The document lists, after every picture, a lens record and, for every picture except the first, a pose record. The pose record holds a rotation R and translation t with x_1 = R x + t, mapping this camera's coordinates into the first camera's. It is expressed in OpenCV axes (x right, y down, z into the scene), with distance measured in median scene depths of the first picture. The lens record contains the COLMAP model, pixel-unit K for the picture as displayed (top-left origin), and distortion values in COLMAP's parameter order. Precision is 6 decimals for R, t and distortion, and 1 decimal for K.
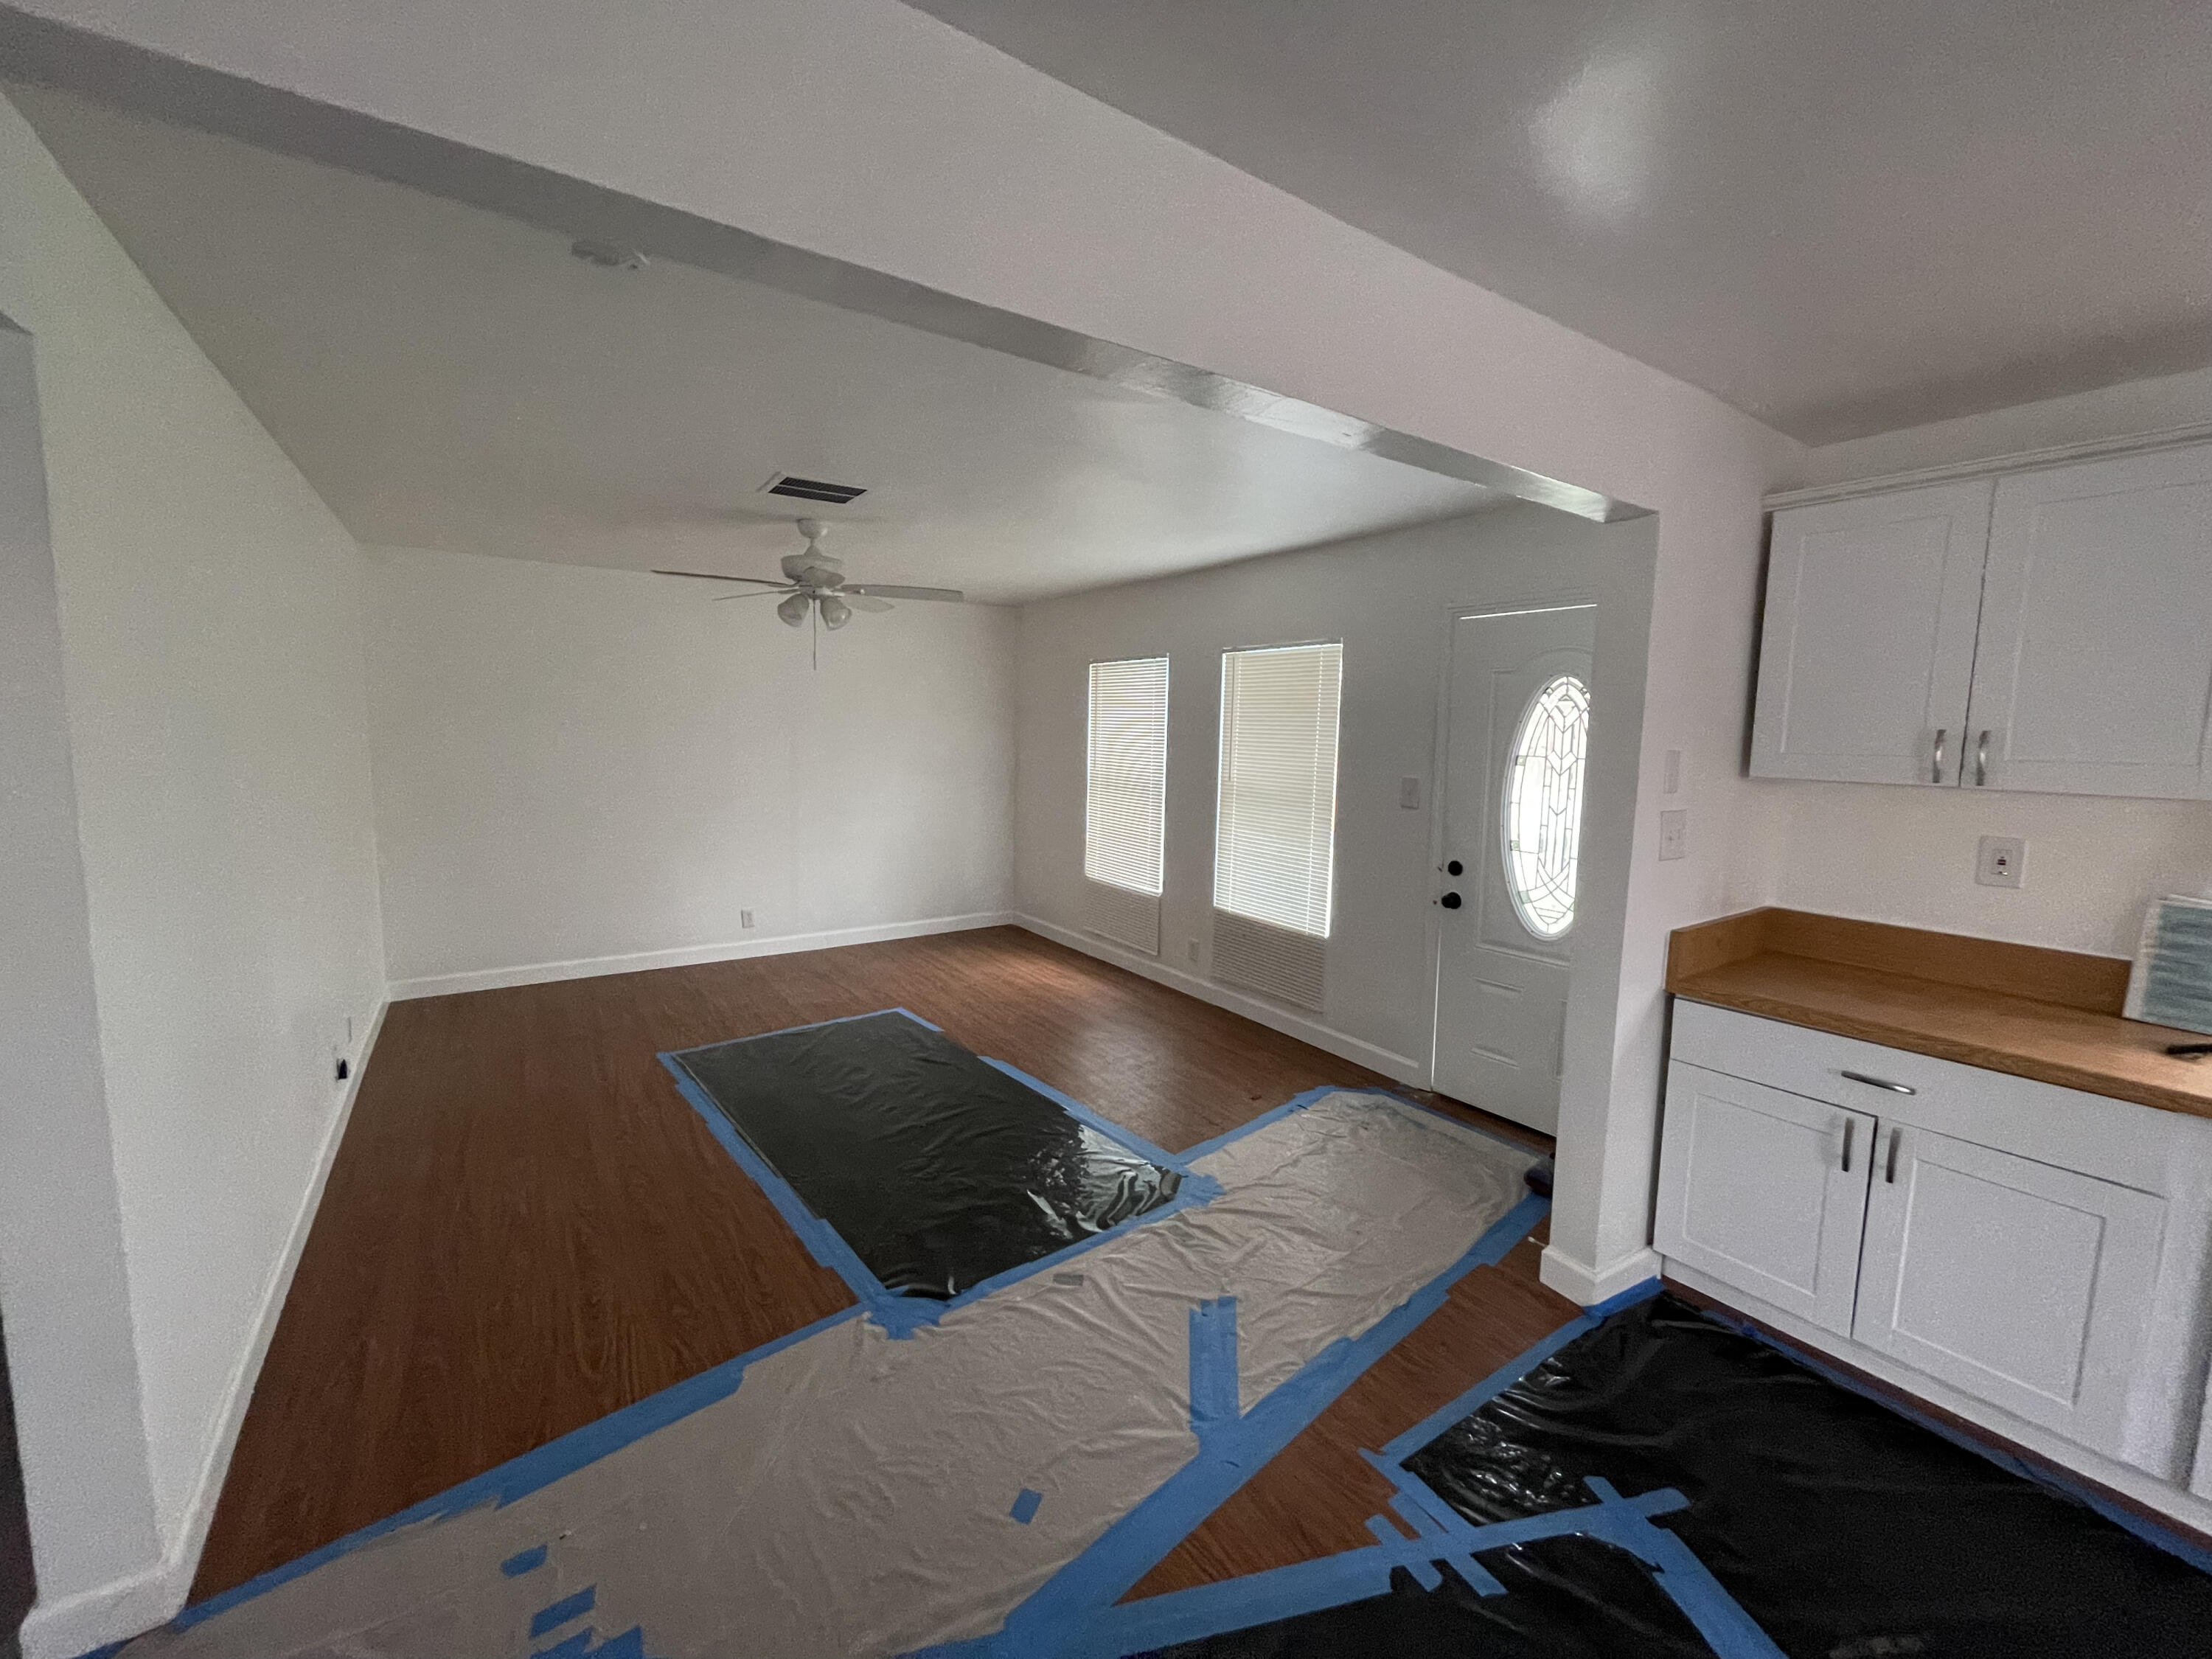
lens RADIAL K [[901.5, 0, 1097.2], [0, 901.5, 815.1], [0, 0, 1]] dist [0.001434, 0.000774]
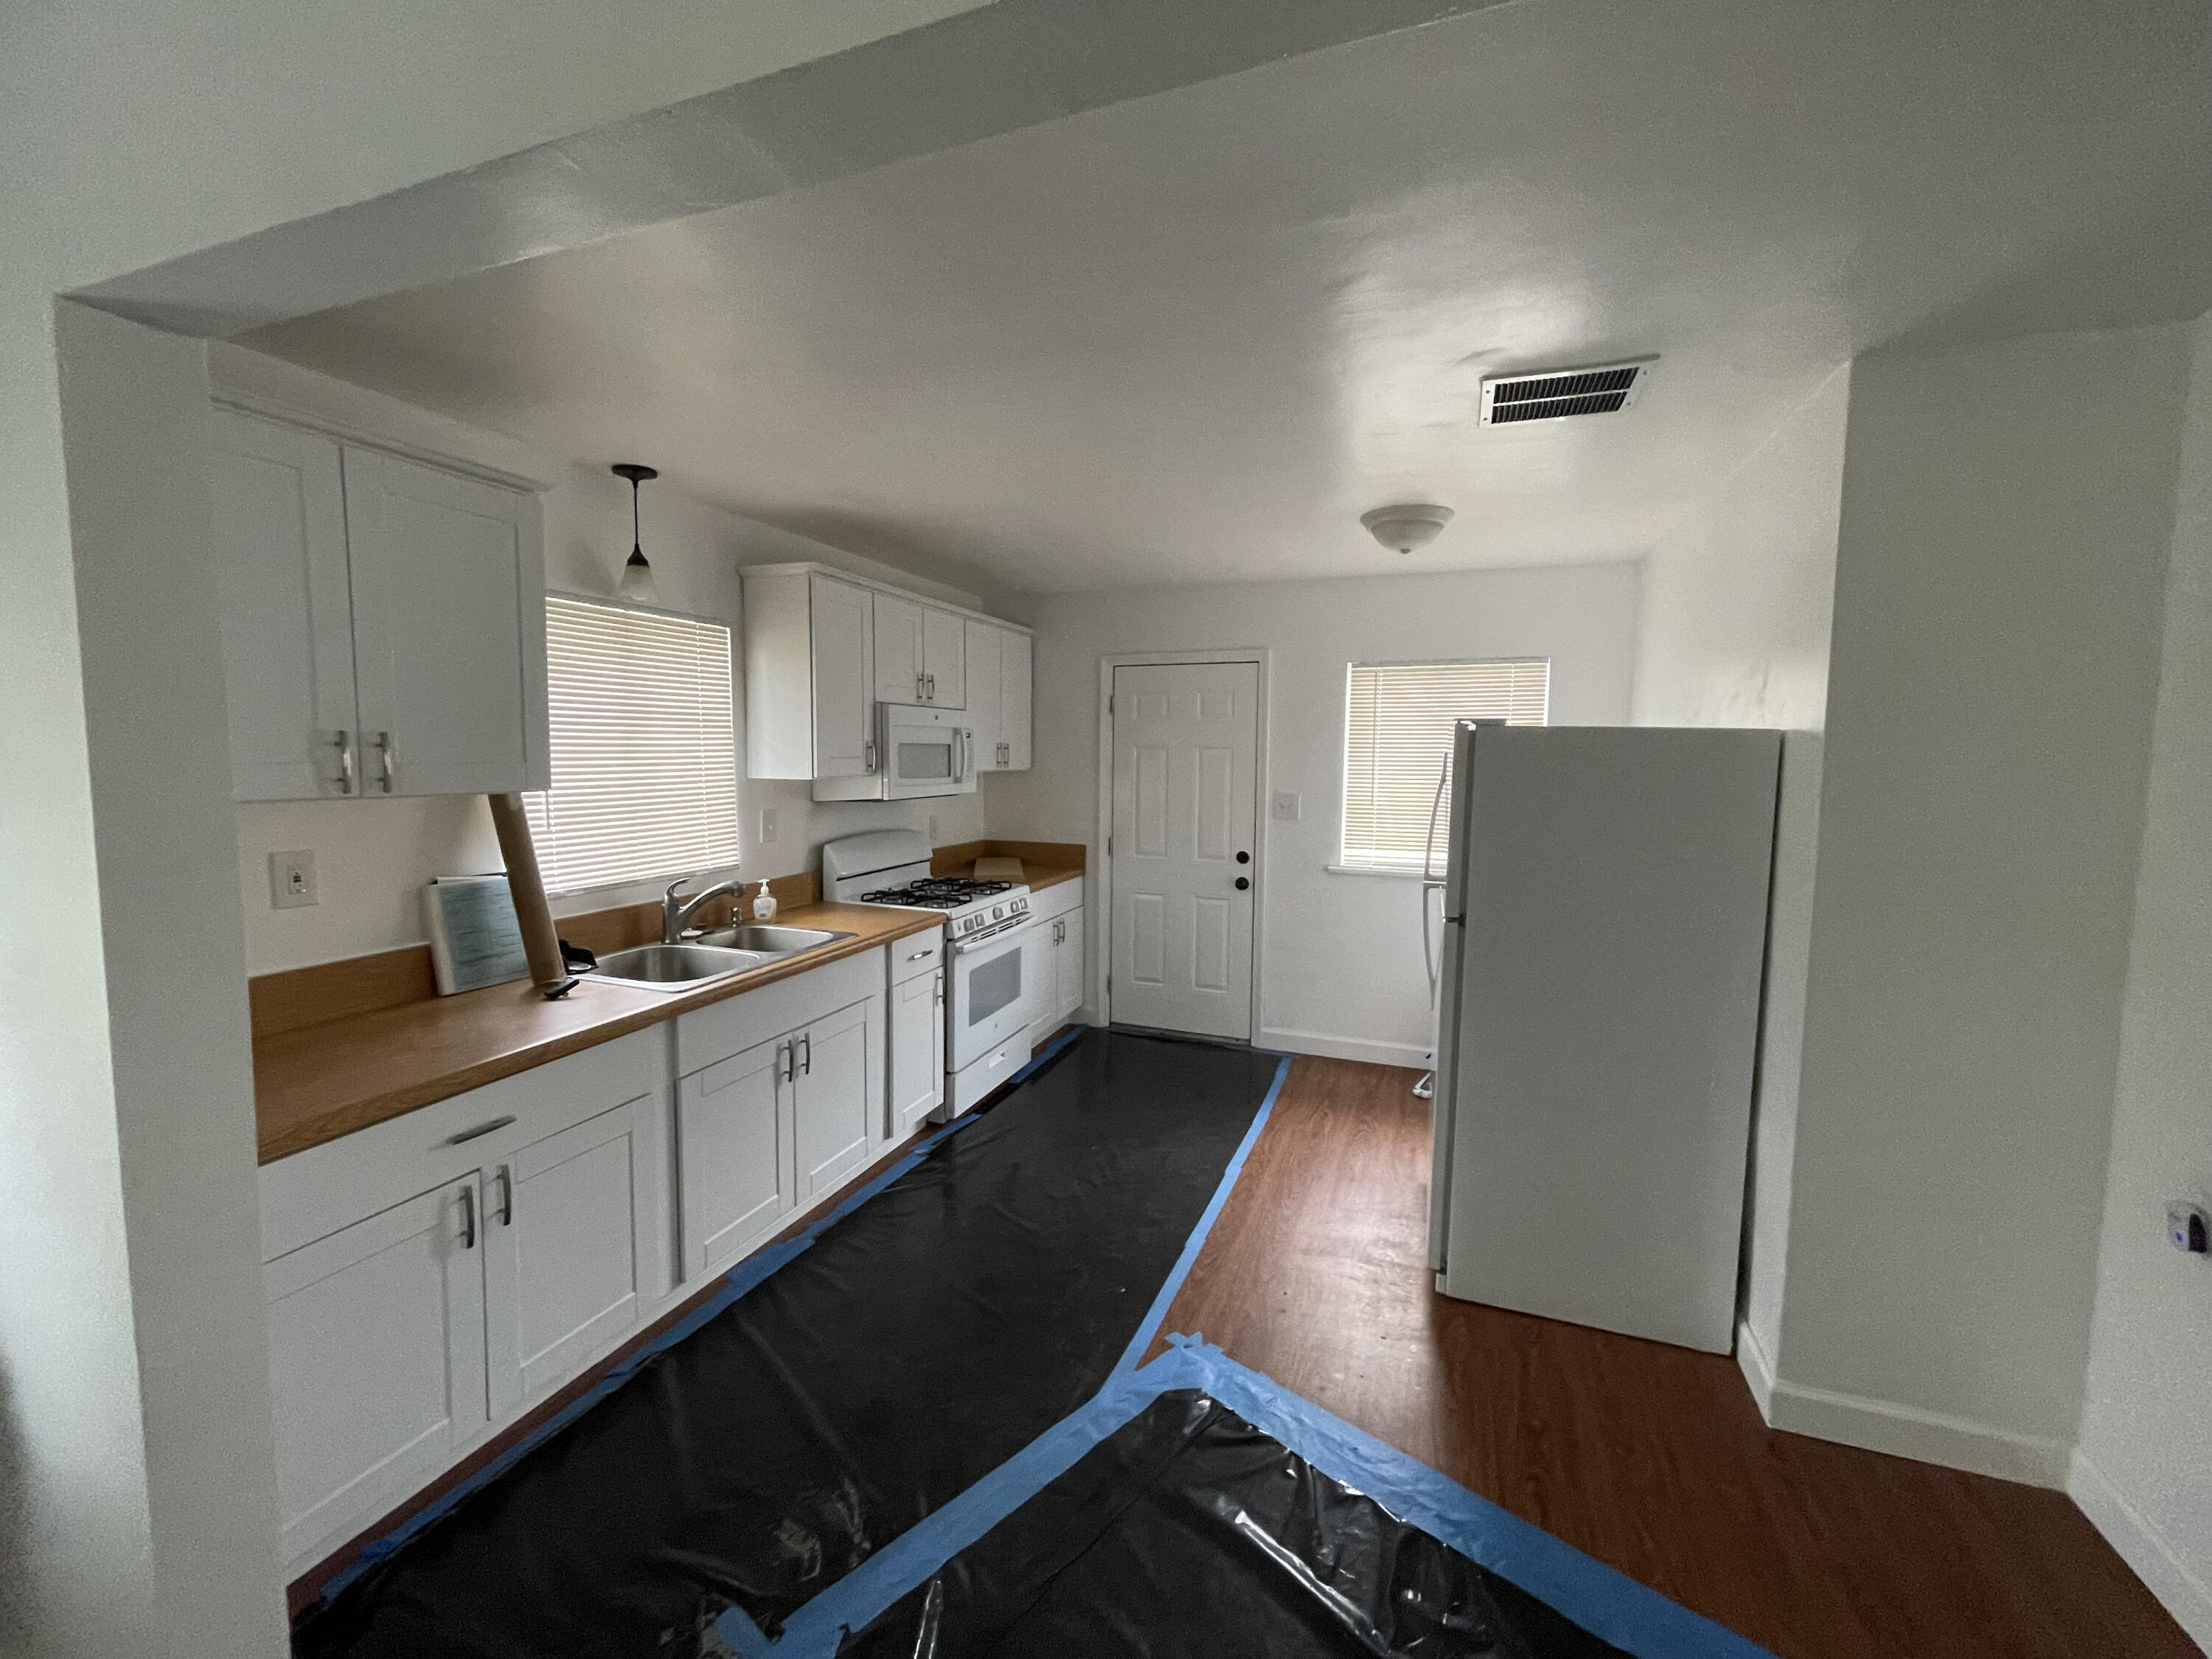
lens RADIAL K [[901.5, 0, 1098.7], [0, 901.5, 815.2], [0, 0, 1]] dist [0.001434, 0.000774]
pose [[-0.568898, -0.086525, 0.817843, -0.175208], [0.064375, 0.986714, 0.149171, -0.098431], [-0.819884, 0.137512, -0.555770, 0.910605]]
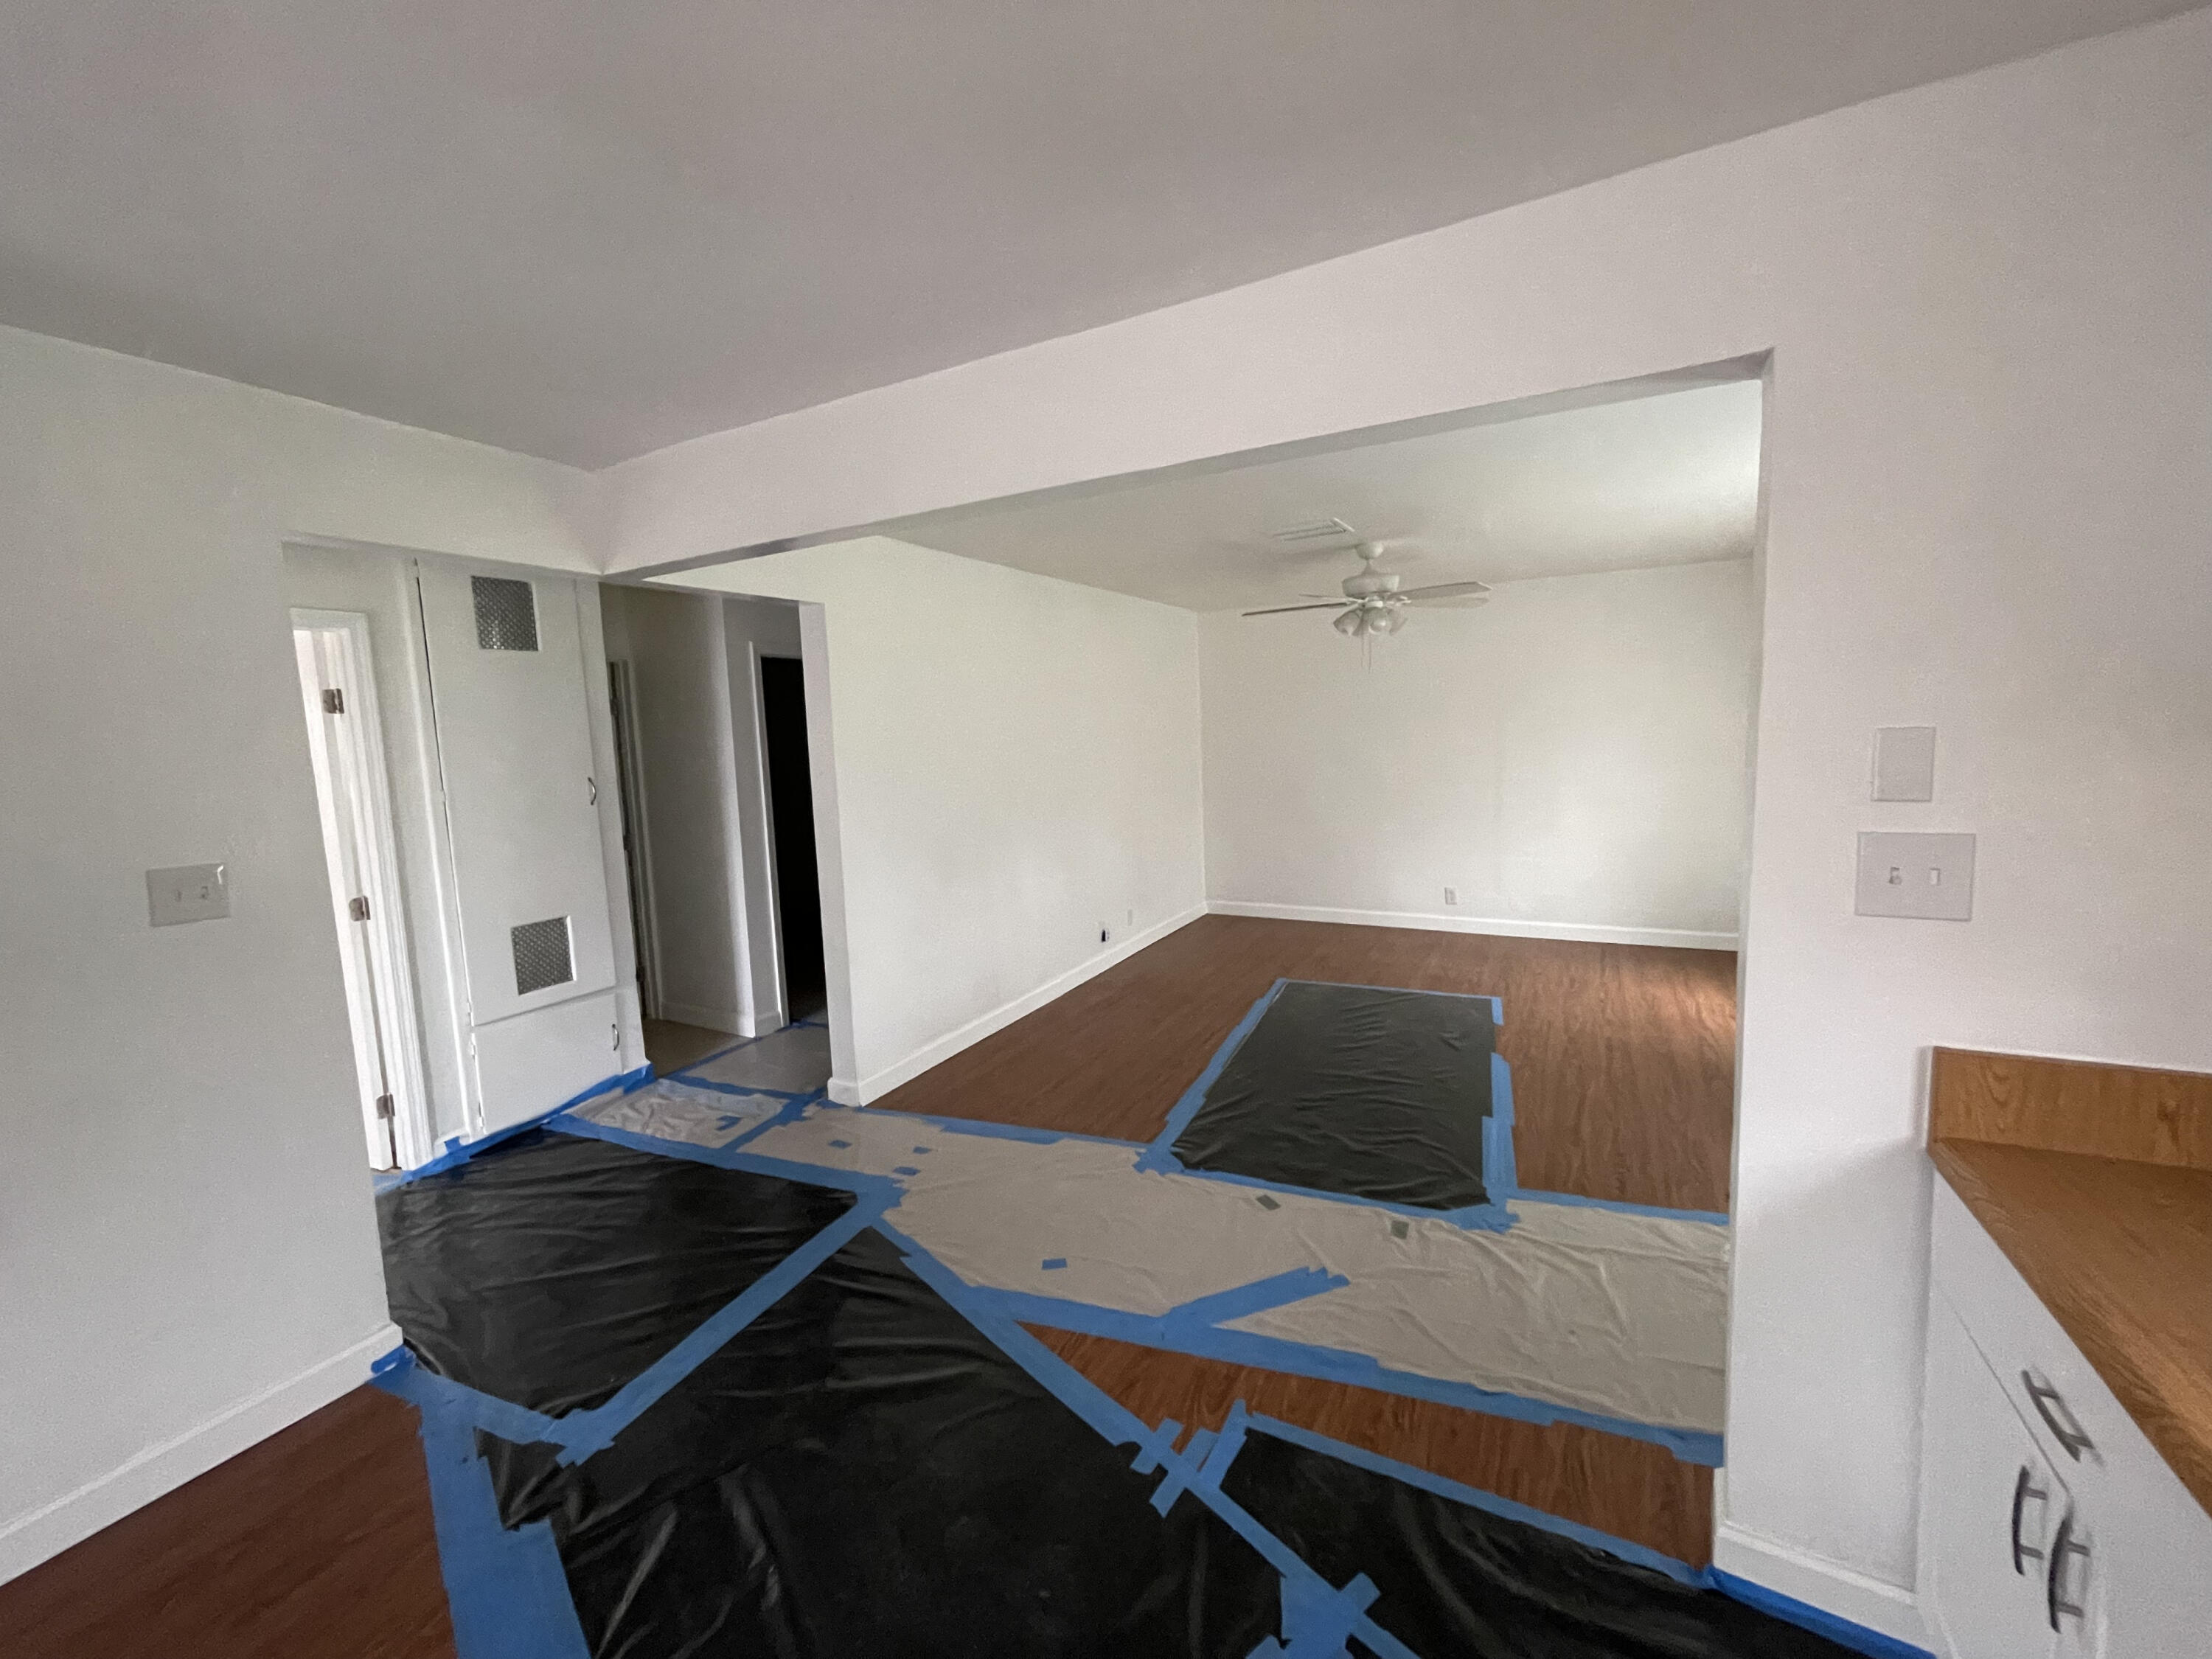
lens RADIAL K [[901.5, 0, 1113.0], [0, 901.5, 826.3], [0, 0, 1]] dist [0.001434, 0.000774]
pose [[0.467051, 0.065913, -0.881770, 0.987482], [-0.045422, 0.997690, 0.050519, -0.017895], [0.883063, 0.016457, 0.468966, 0.313036]]
